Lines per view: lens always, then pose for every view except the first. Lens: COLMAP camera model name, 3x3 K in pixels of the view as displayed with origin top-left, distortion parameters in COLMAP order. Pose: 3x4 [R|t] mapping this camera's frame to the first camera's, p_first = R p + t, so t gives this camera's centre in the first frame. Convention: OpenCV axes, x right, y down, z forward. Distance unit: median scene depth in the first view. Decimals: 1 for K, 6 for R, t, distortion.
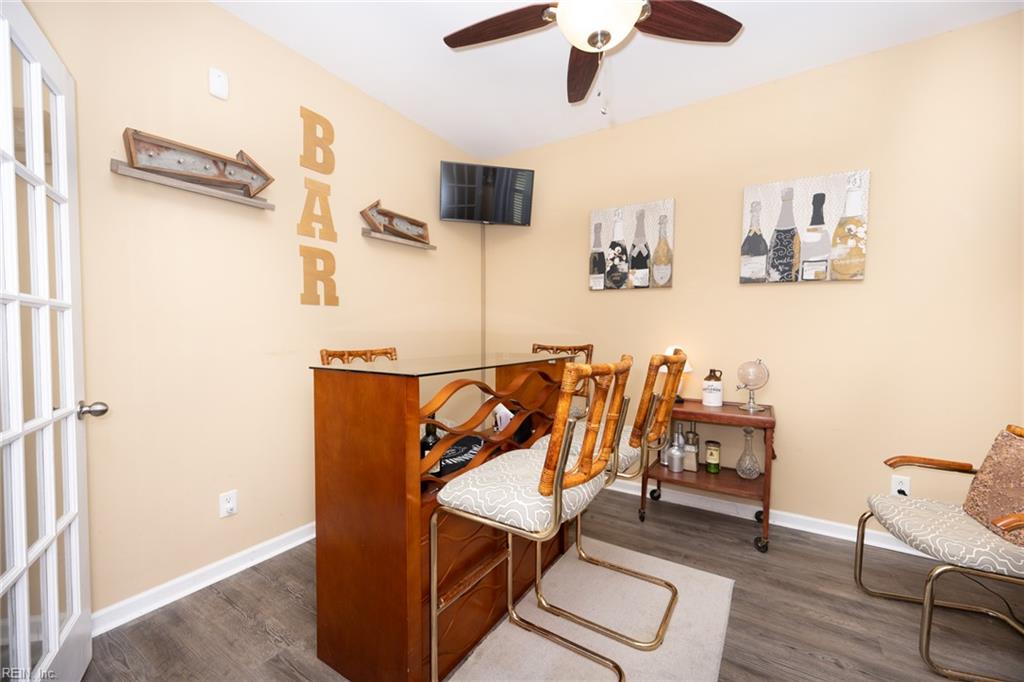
lens RADIAL K [[413.2, 0, 512.1], [0, 413.2, 344.6], [0, 0, 1]] dist [-0.002481, 0.000381]
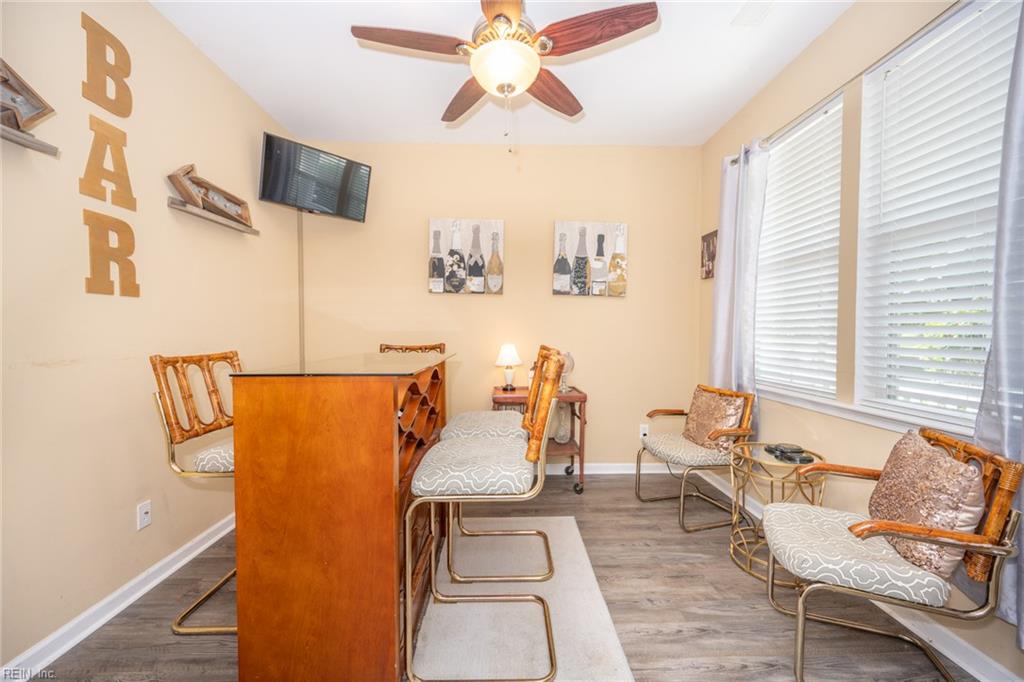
lens RADIAL K [[413.2, 0, 526.0], [0, 413.2, 344.8], [0, 0, 1]] dist [-0.002481, 0.000381]
pose [[0.816087, -0.018626, 0.577629, -0.290299], [0.017753, 0.999817, 0.007157, -0.000825], [-0.577656, 0.004414, 0.816268, -0.009636]]
